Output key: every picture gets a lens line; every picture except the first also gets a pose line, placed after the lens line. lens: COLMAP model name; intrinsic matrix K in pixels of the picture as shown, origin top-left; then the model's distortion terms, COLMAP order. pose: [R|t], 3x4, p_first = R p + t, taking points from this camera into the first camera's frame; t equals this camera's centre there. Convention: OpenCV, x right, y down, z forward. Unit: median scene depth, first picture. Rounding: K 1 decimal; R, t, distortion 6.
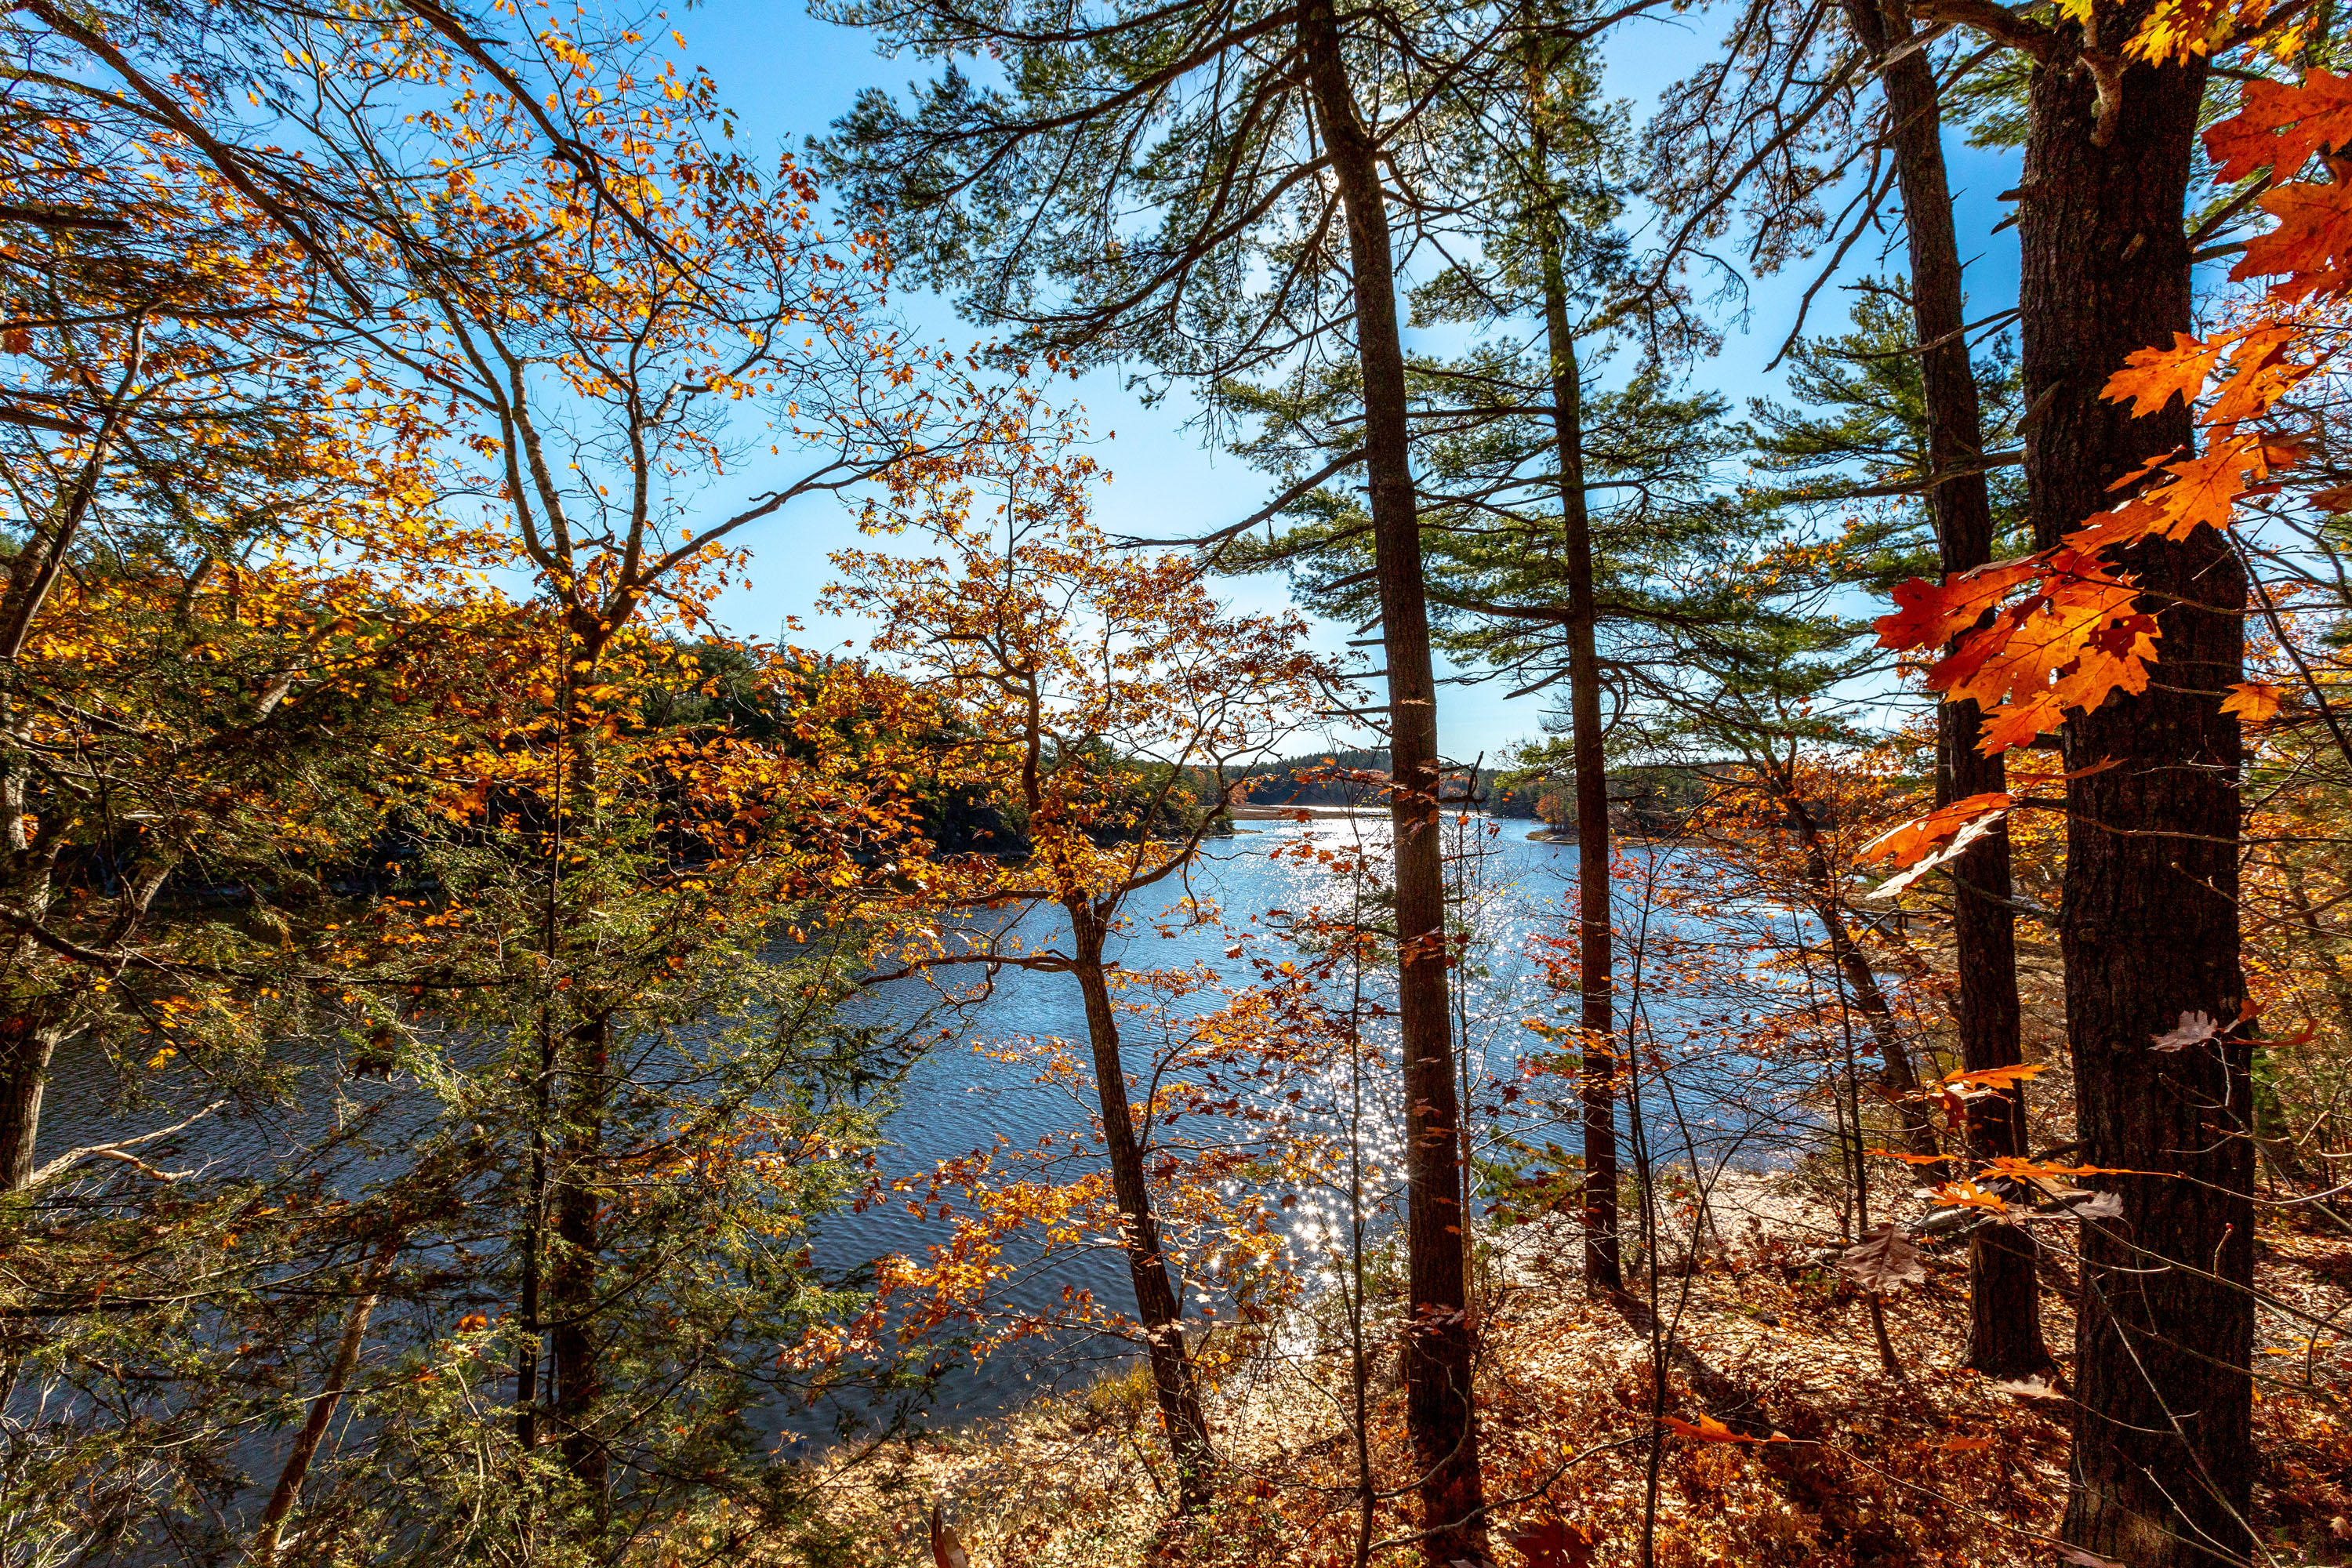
lens RADIAL K [[1047.5, 0, 1168.1], [0, 1047.5, 774.3], [0, 0, 1]] dist [-0.000076, -0.000205]
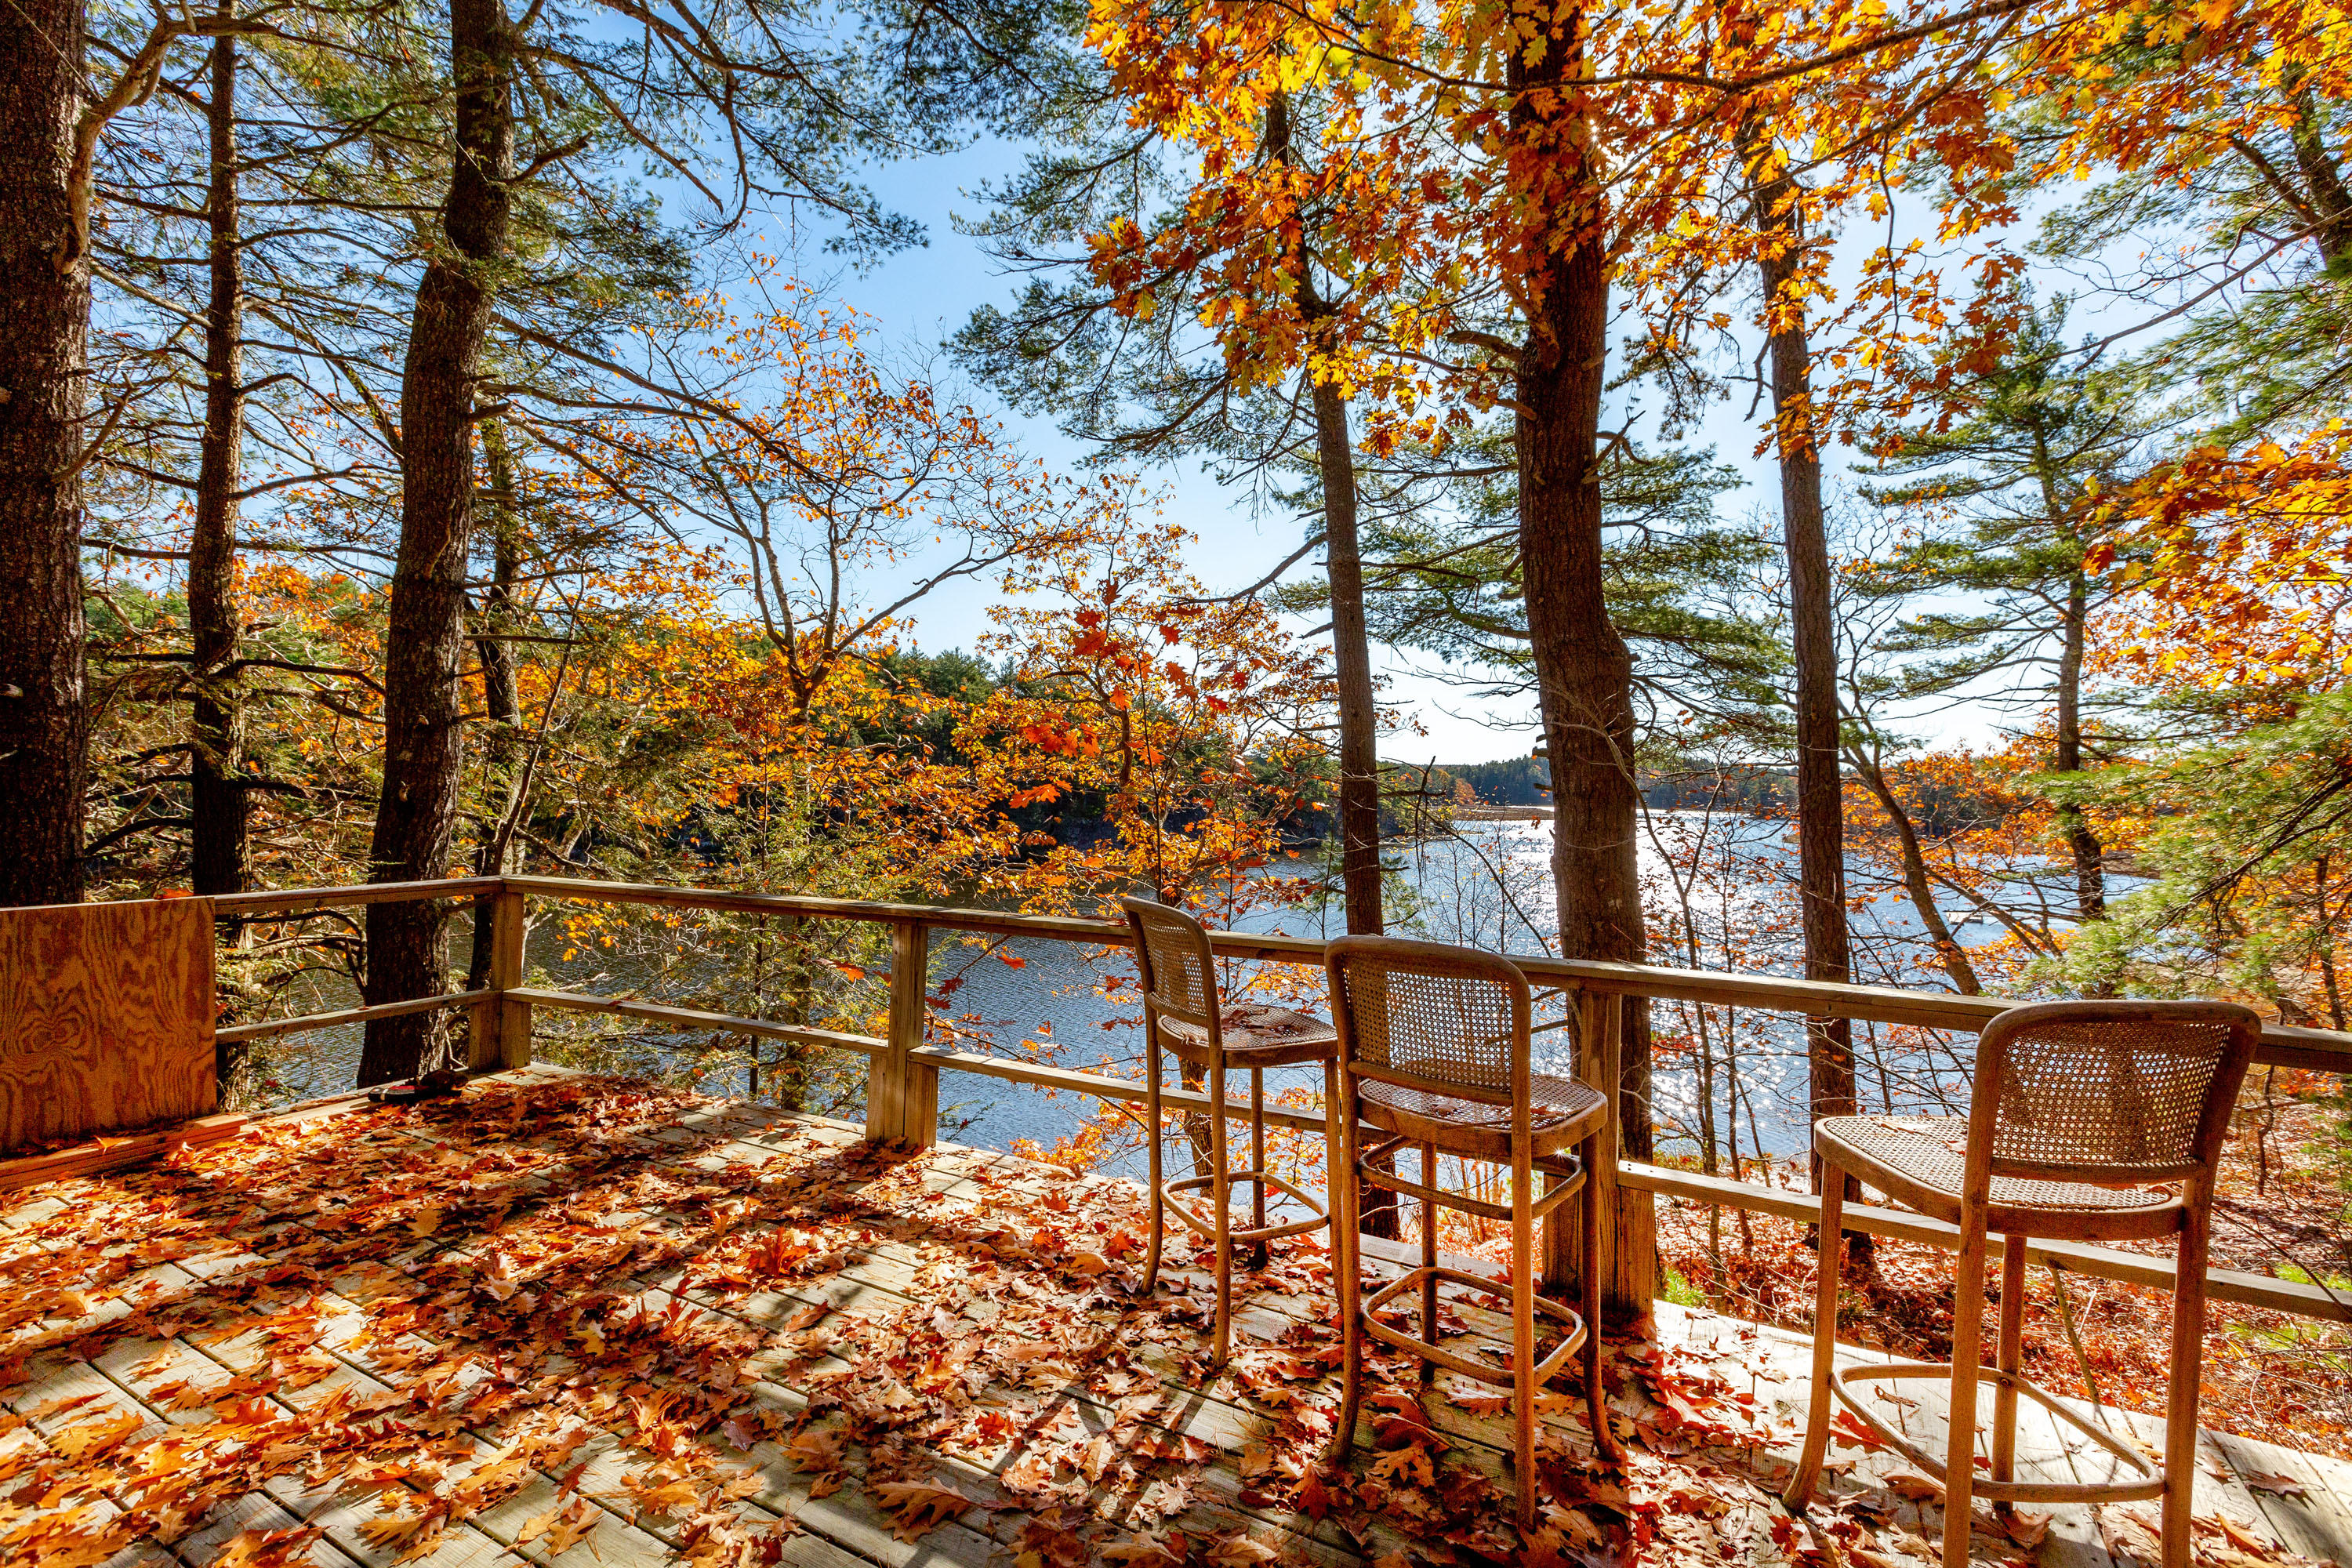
lens RADIAL K [[1047.5, 0, 1169.0], [0, 1047.5, 774.2], [0, 0, 1]] dist [-0.000076, -0.000205]
pose [[0.976831, -0.005599, -0.213938, 0.198991], [0.005696, 0.999984, -0.000167, -0.001312], [0.213935, -0.001056, 0.976847, -0.259658]]
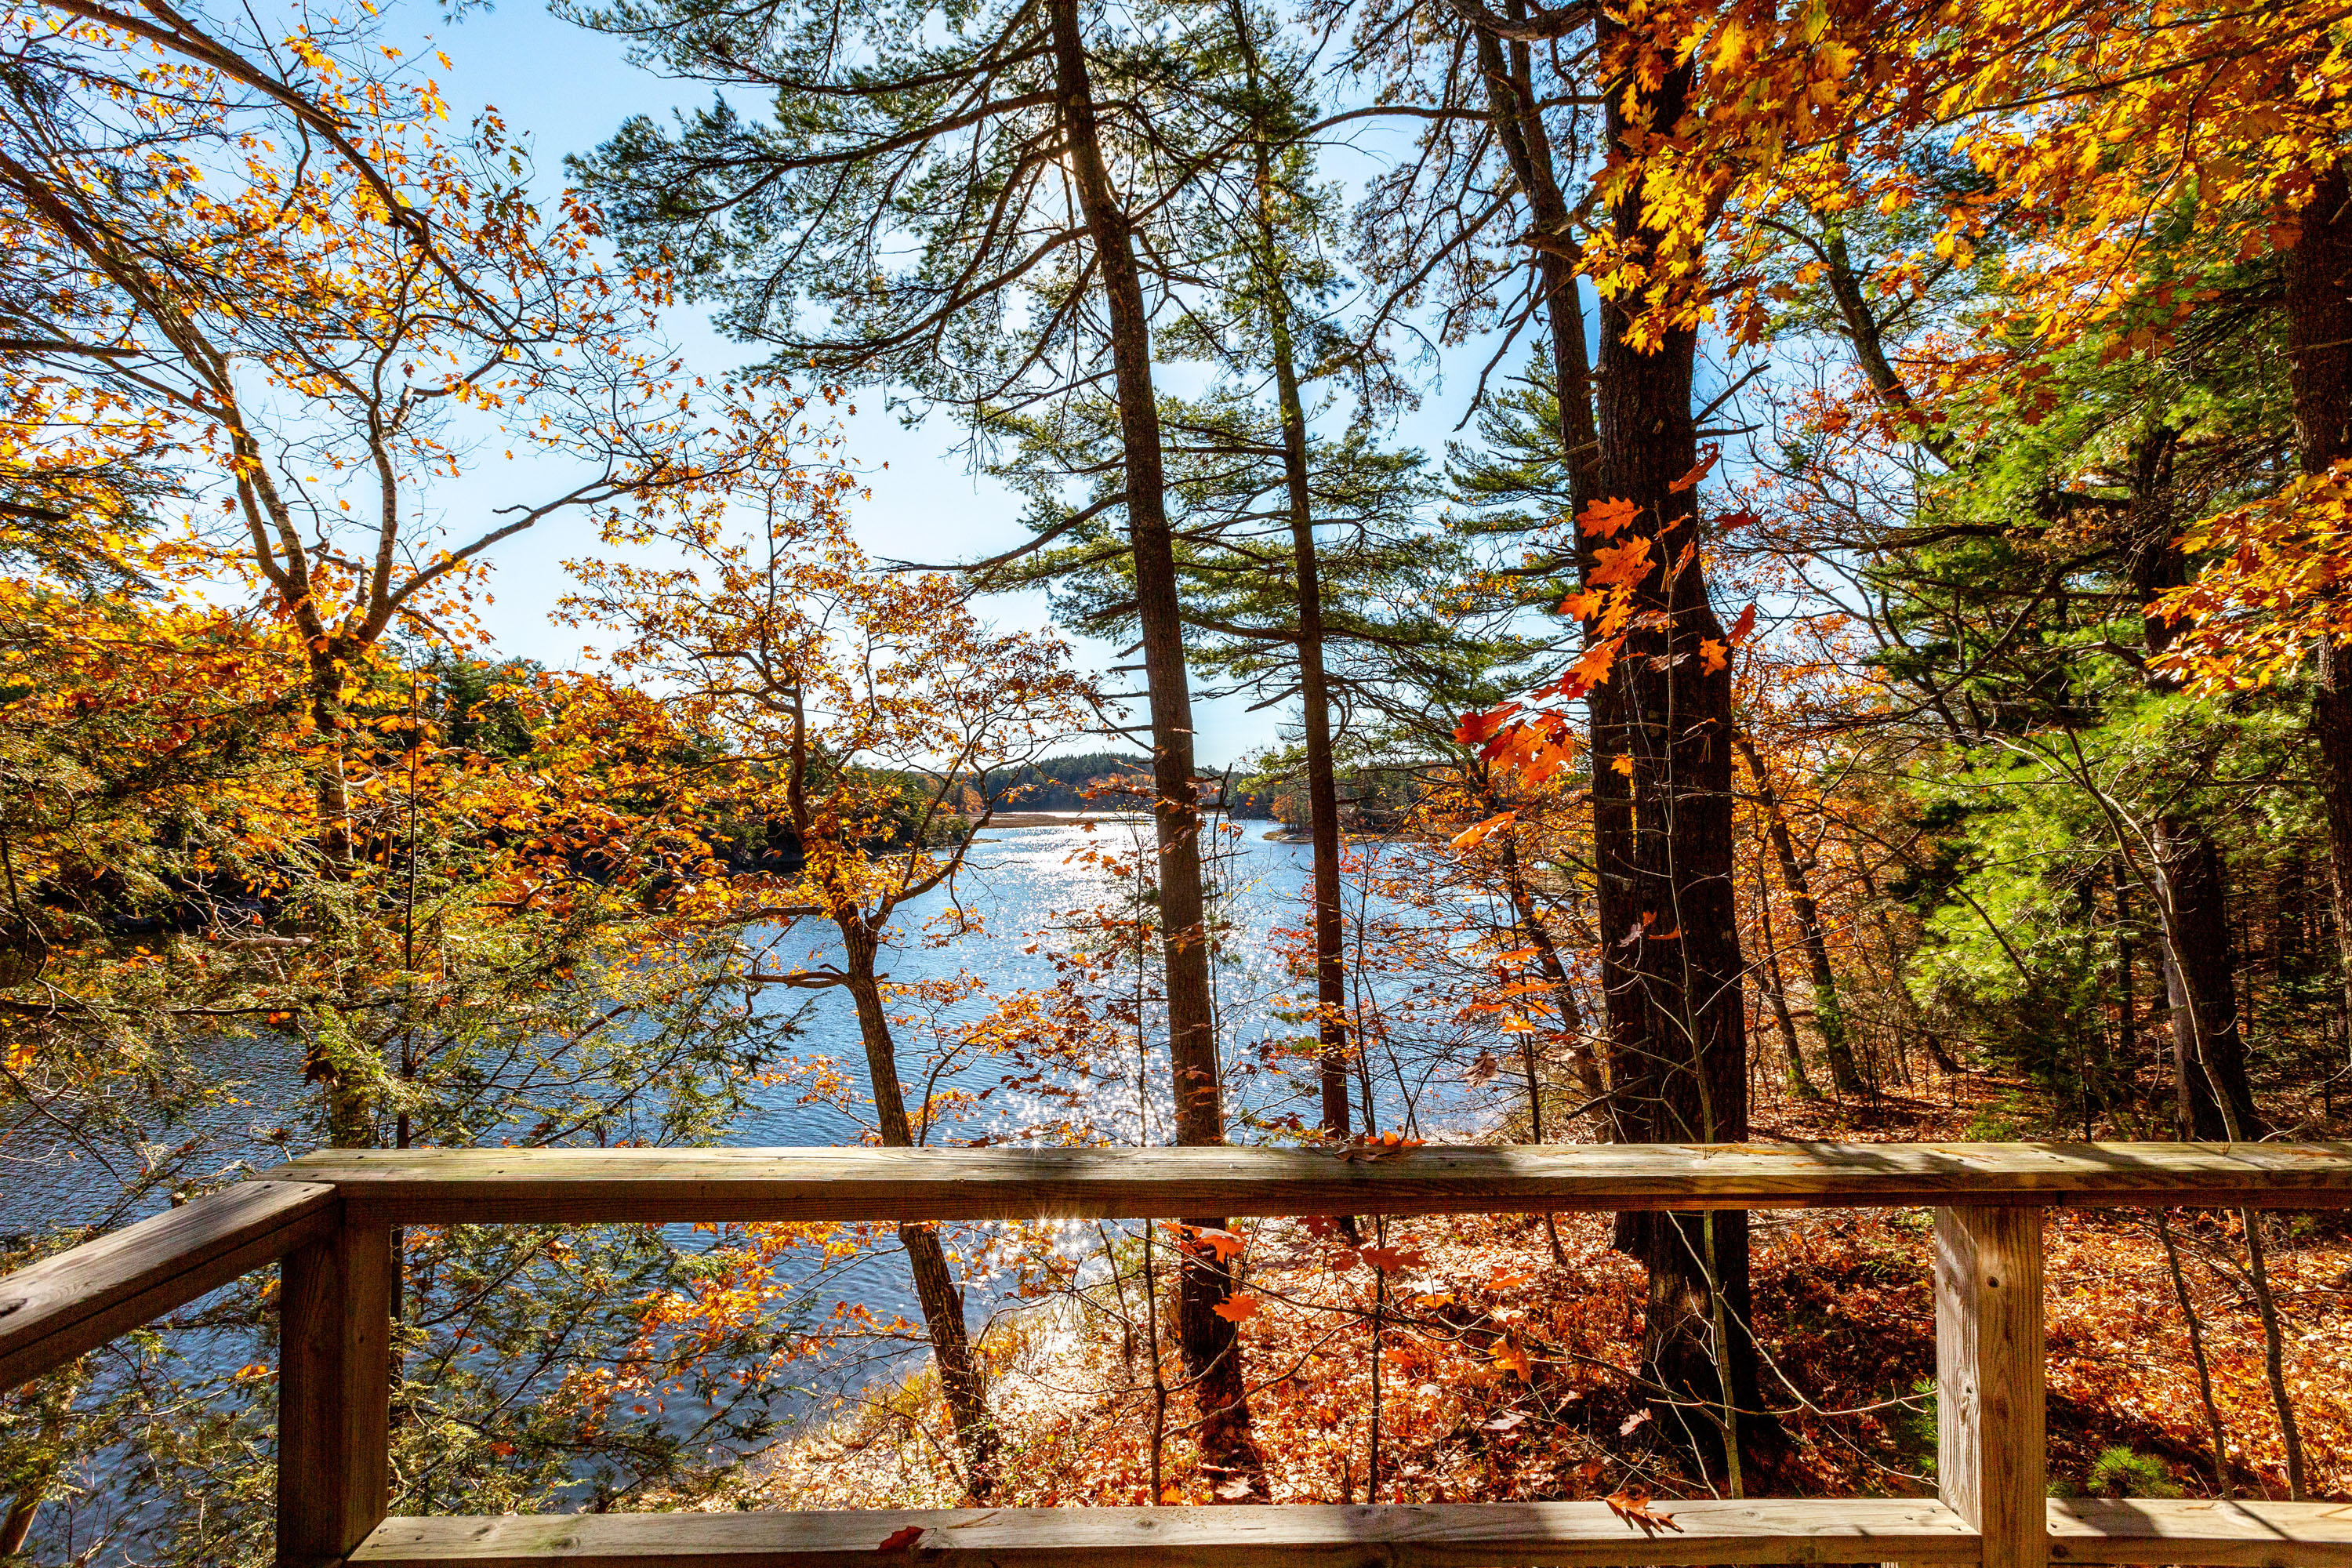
lens RADIAL K [[1087.8, 0, 1169.6], [0, 1087.8, 769.9], [0, 0, 1]] dist [-0.004261, -0.000216]
pose [[0.969790, -0.016944, 0.243353, -0.037596], [0.019133, 0.999795, -0.006635, -0.006382], [-0.243191, 0.011090, 0.969915, -0.090579]]
